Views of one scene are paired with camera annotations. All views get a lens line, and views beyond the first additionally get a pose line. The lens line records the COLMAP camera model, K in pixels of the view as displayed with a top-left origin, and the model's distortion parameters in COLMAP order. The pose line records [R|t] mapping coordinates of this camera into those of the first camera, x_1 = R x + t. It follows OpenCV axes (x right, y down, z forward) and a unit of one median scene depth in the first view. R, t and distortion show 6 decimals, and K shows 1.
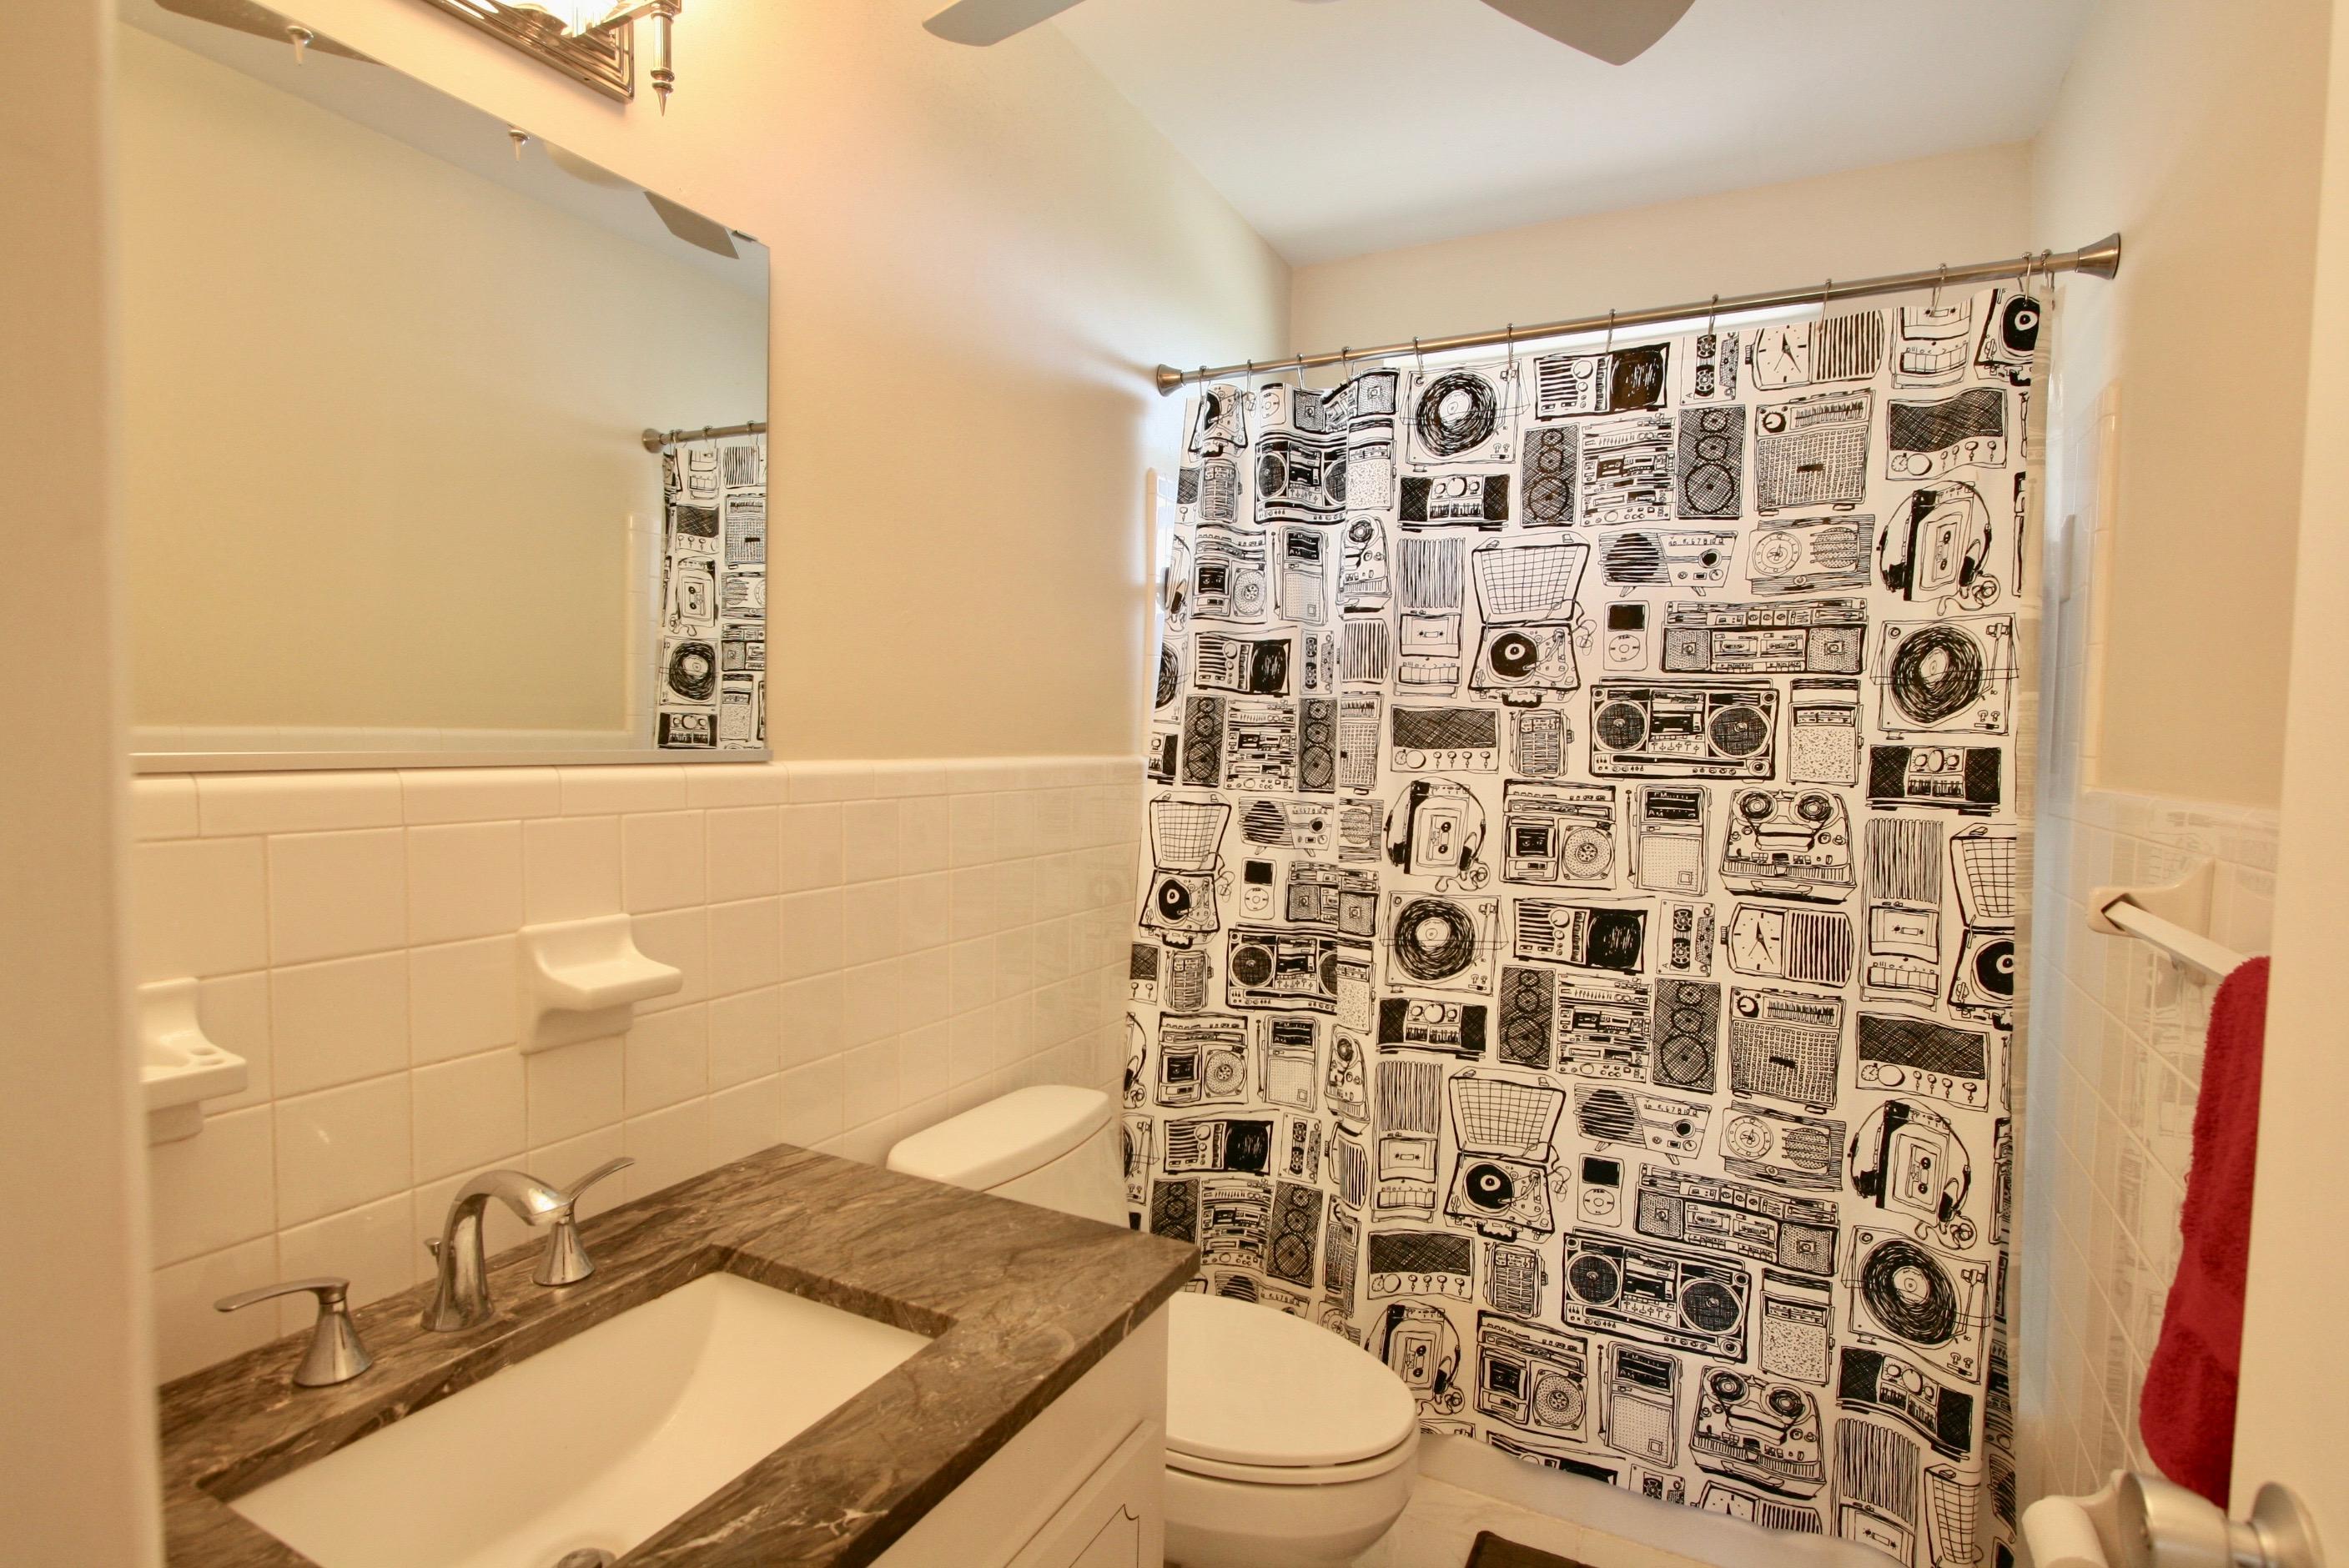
lens RADIAL K [[1197.1, 0, 1175.6], [0, 1197.1, 785.9], [0, 0, 1]] dist [-0.007652, 0.002474]
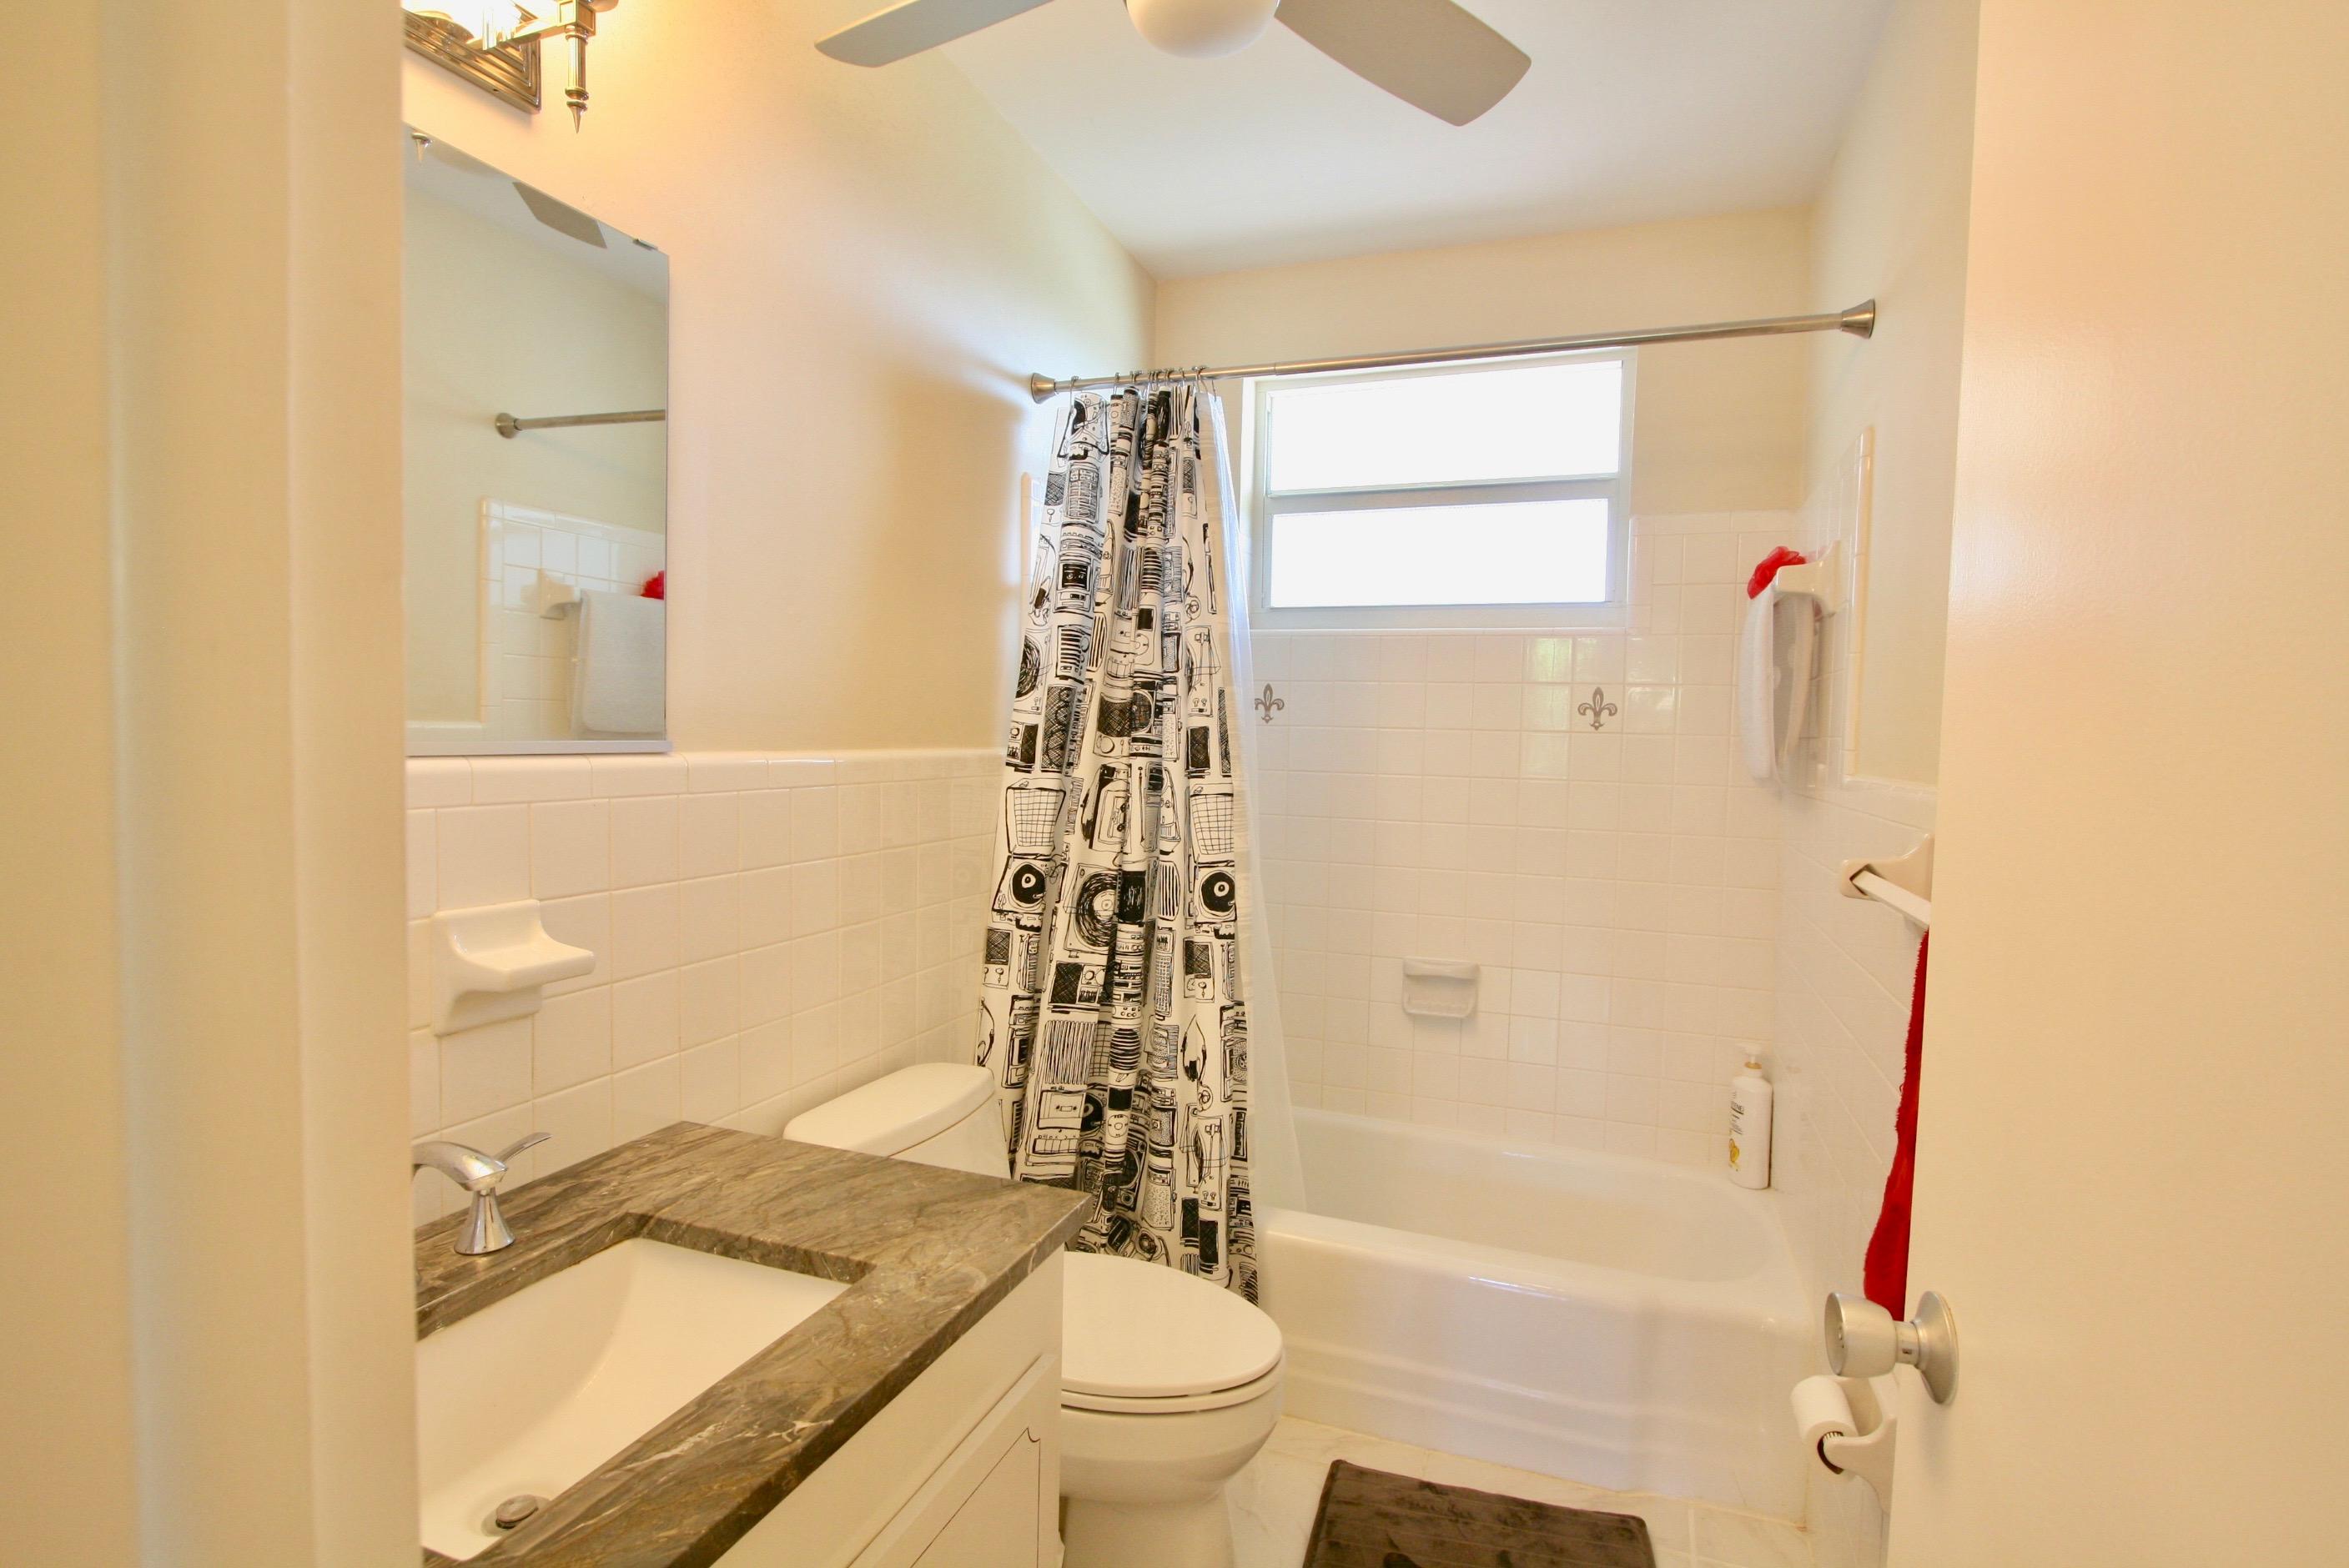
lens RADIAL K [[1197.1, 0, 1171.8], [0, 1197.1, 786.1], [0, 0, 1]] dist [-0.007652, 0.002474]
pose [[0.992529, -0.001986, 0.121996, -0.041928], [0.001042, 0.999969, 0.007797, 0.001326], [-0.122007, -0.007612, 0.992500, -0.102439]]
